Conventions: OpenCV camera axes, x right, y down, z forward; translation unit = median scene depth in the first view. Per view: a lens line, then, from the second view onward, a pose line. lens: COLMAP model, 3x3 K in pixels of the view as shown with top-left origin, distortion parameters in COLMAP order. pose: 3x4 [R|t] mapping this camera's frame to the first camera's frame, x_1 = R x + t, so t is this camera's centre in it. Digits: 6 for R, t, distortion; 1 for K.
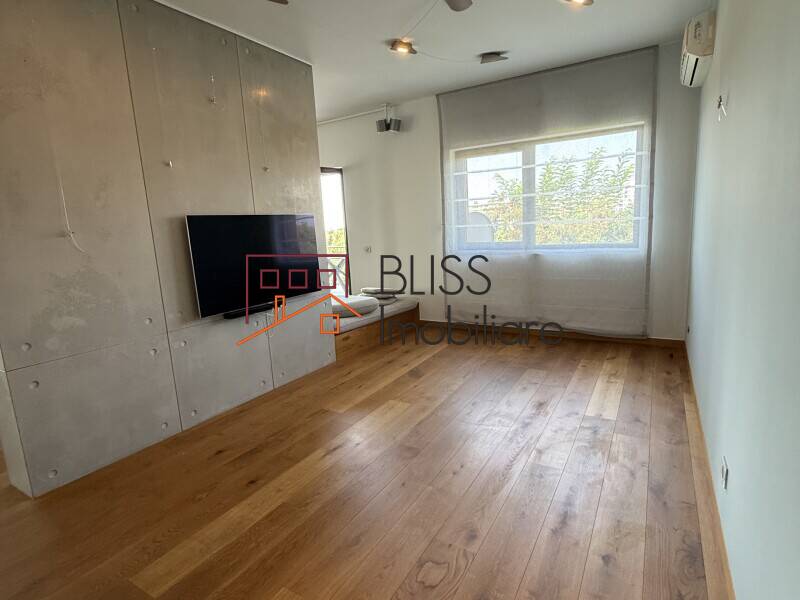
lens RADIAL K [[434.3, 0, 400.0], [0, 434.3, 300.0], [0, 0, 1]] dist [-0.000638, -0.000136]
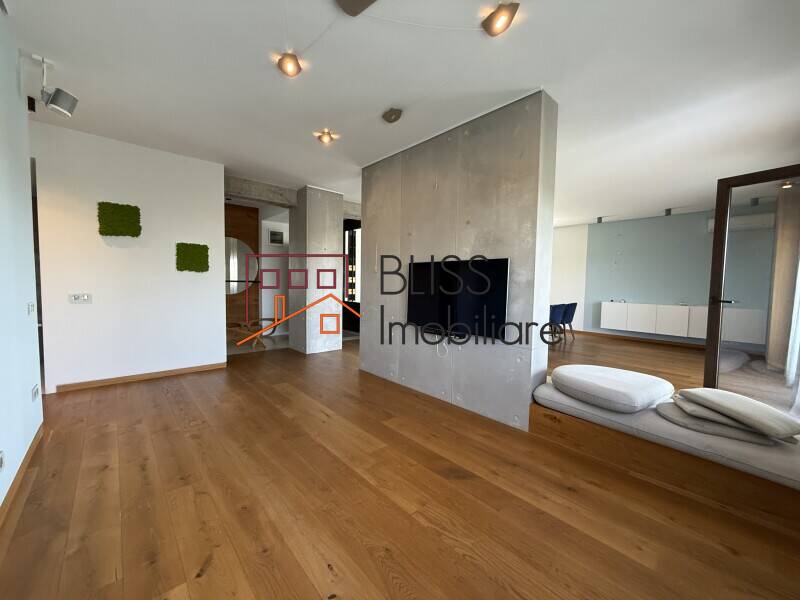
lens RADIAL K [[318.3, 0, 401.1], [0, 318.3, 301.6], [0, 0, 1]] dist [0.000387, 0.000021]
pose [[-0.296941, 0.099552, -0.949692, 0.560732], [-0.166947, 0.973820, 0.154280, -0.183051], [0.940189, 0.204360, -0.272547, 1.046804]]
